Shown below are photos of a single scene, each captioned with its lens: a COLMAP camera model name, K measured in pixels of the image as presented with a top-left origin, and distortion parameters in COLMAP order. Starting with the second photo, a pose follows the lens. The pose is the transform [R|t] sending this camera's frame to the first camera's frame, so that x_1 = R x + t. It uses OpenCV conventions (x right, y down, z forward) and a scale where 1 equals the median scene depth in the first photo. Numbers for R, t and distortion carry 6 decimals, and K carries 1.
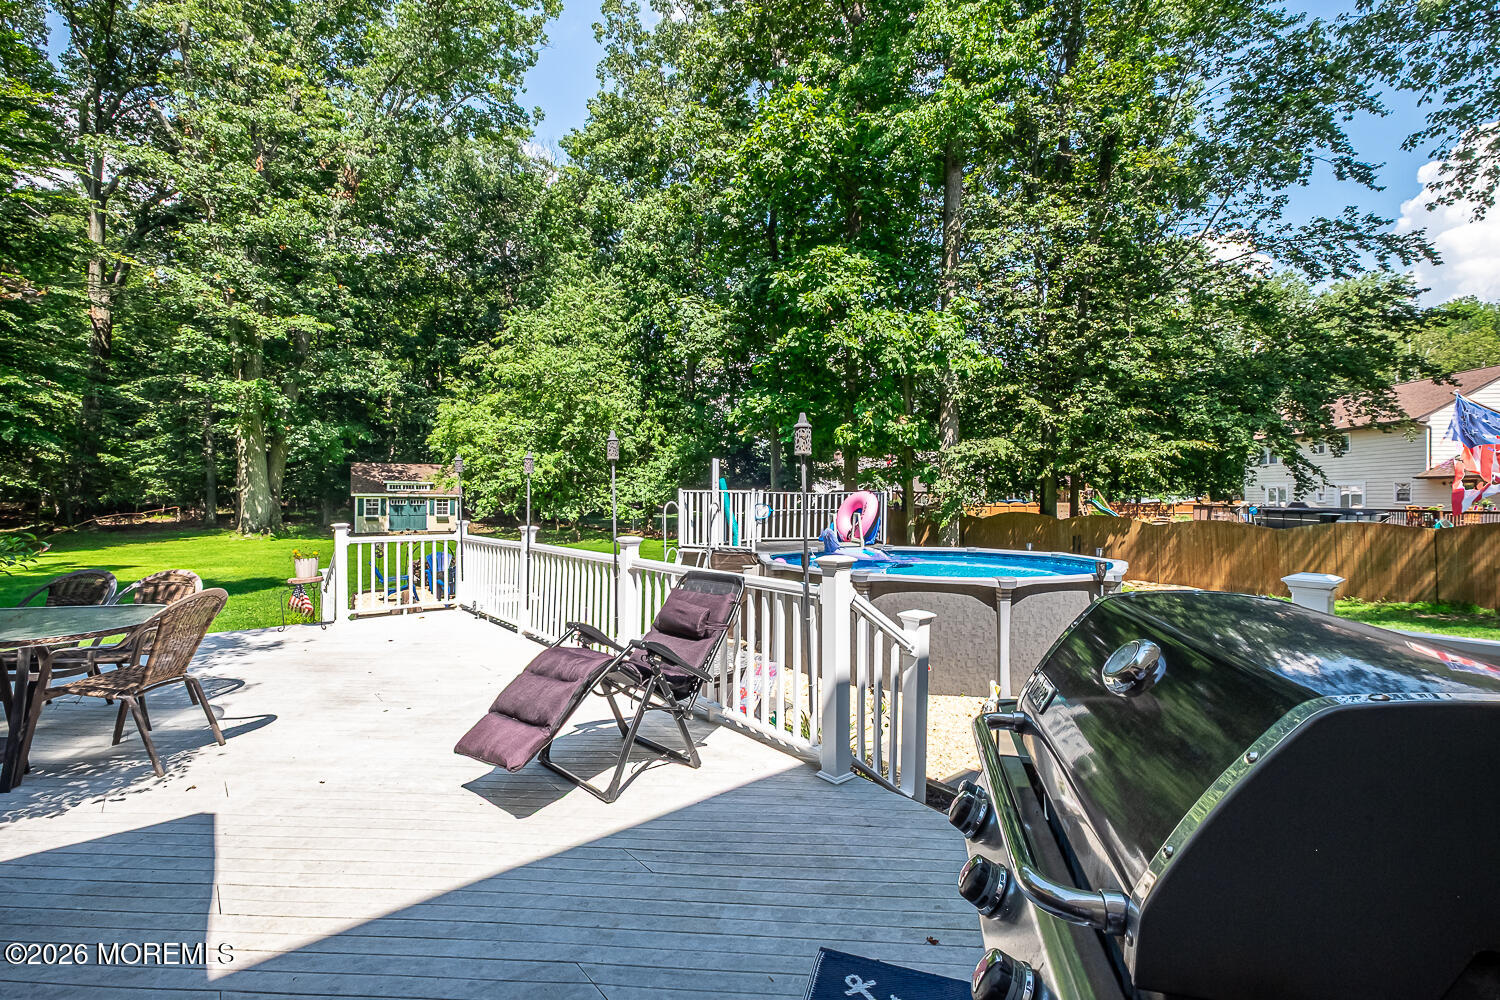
lens RADIAL K [[649.1, 0, 753.6], [0, 649.1, 496.4], [0, 0, 1]] dist [0.012320, -0.003187]
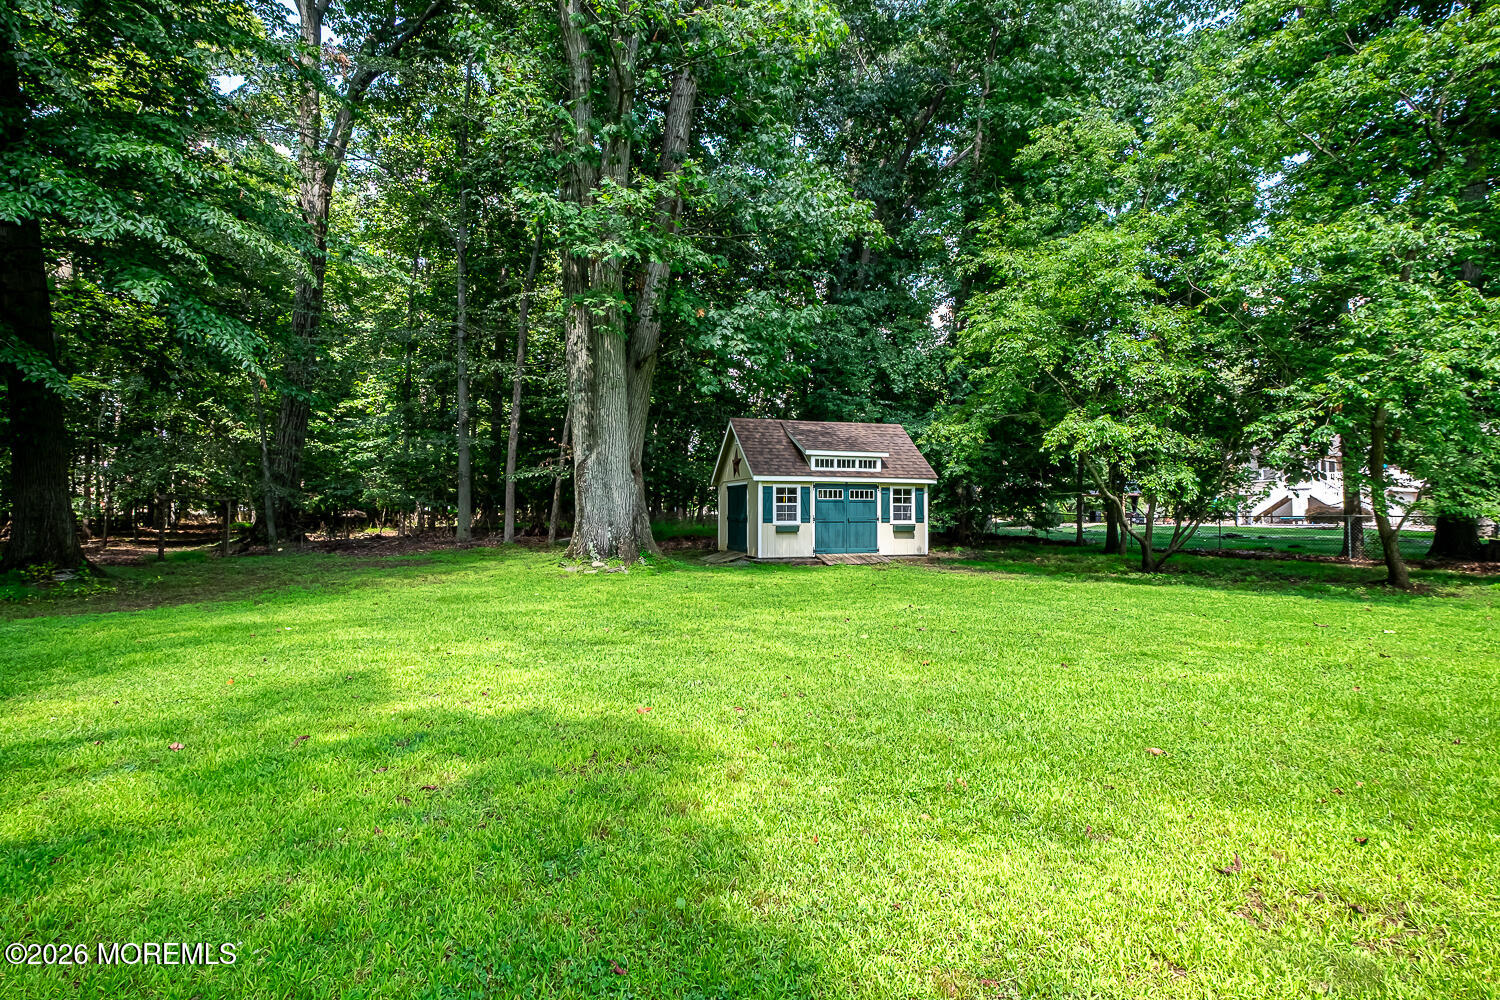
lens RADIAL K [[723.2, 0, 750.0], [0, 723.2, 500.0], [0, 0, 1]] dist [0.001010, 0.000090]
pose [[0.976909, -0.010694, -0.213388, -0.537724], [0.006283, 0.999752, -0.021342, 0.026458], [0.213564, 0.019509, 0.976734, 0.509336]]
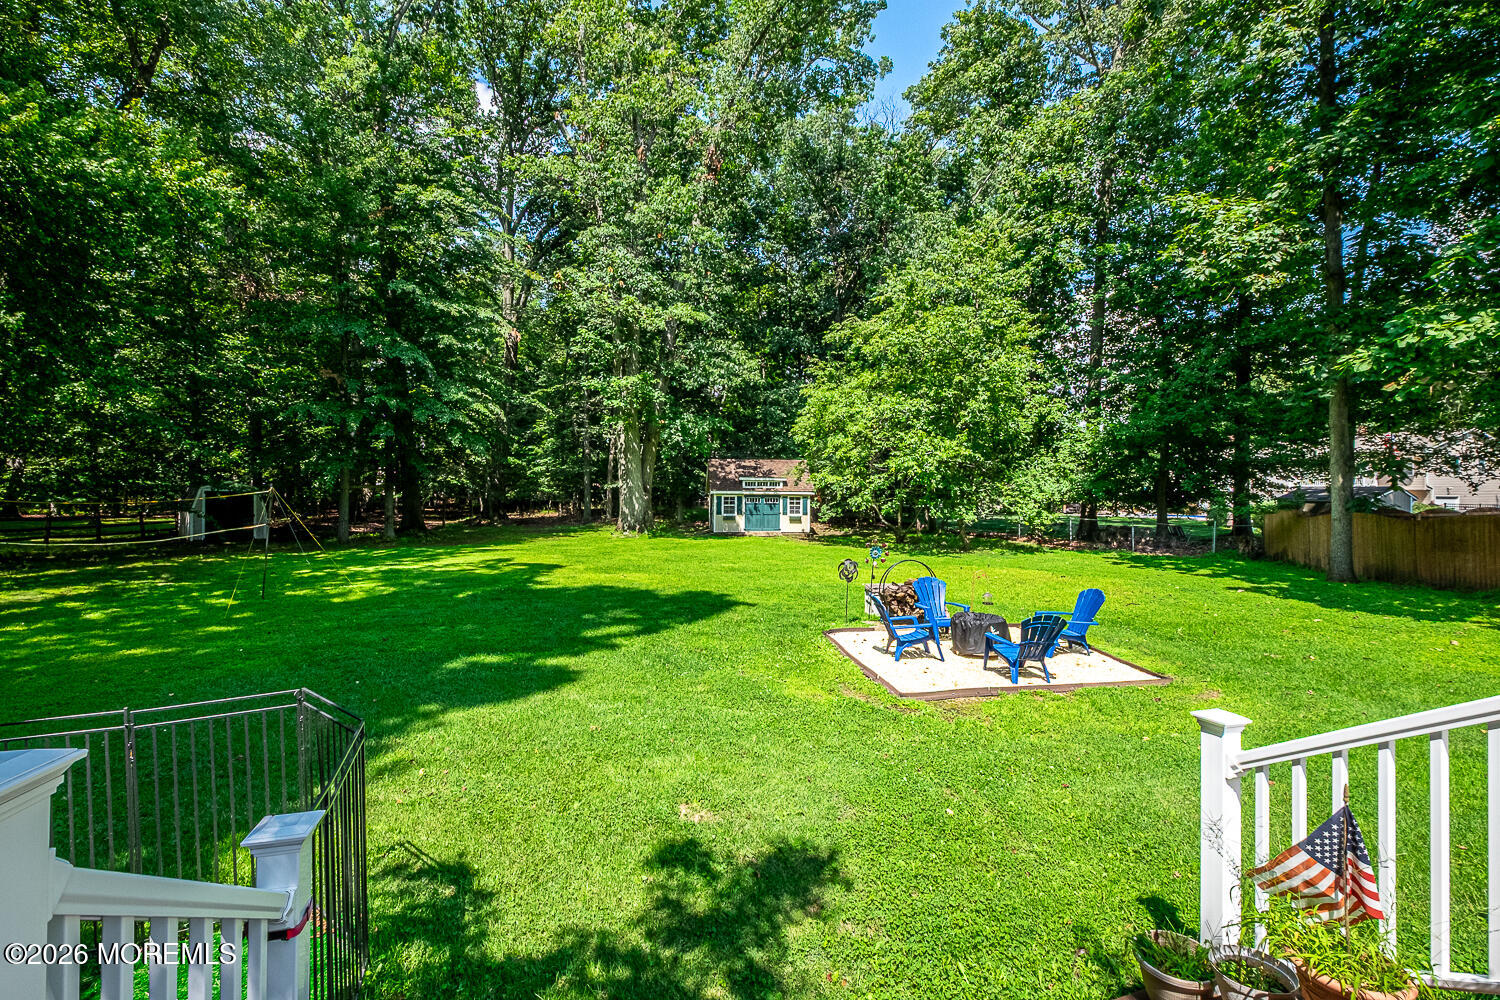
lens RADIAL K [[667.6, 0, 750.0], [0, 667.6, 500.0], [0, 0, 1]] dist [-0.018546, -0.000069]
pose [[0.913658, 0.005291, -0.406448, -0.177397], [-0.002183, 0.999965, 0.008109, 0.000825], [0.406477, -0.006521, 0.913638, 0.137026]]
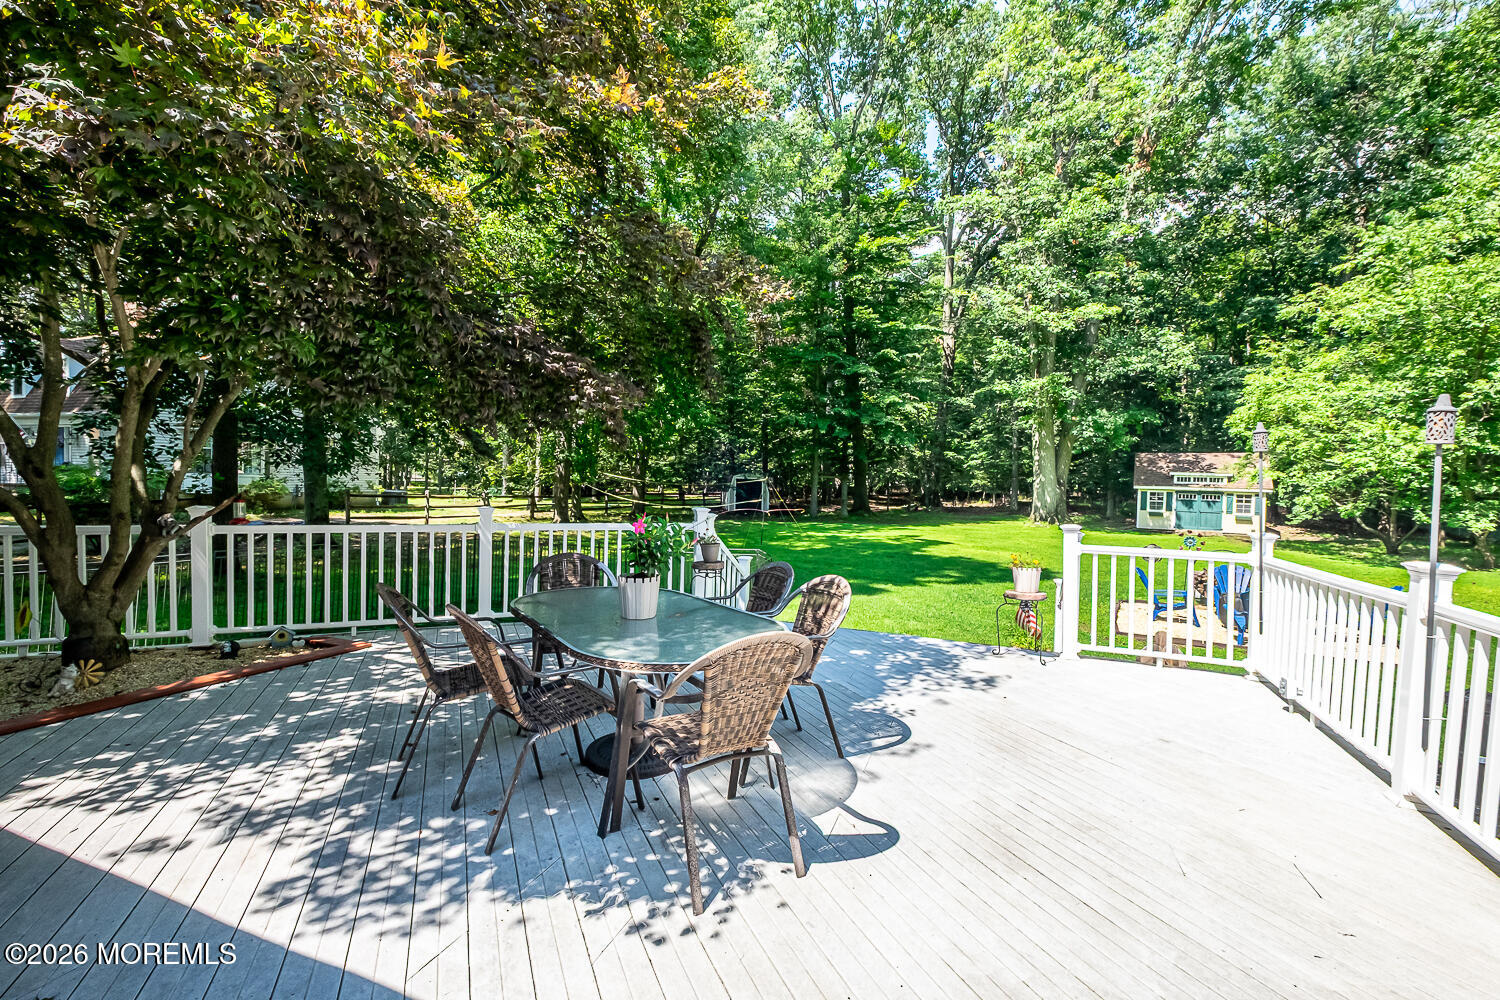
lens RADIAL K [[655.9, 0, 746.0], [0, 655.9, 490.4], [0, 0, 1]] dist [0.013185, -0.000824]
pose [[0.457097, 0.024744, -0.889072, -0.031596], [-0.022796, 0.999610, 0.016100, -0.000230], [0.889124, 0.012908, 0.457483, 0.074489]]
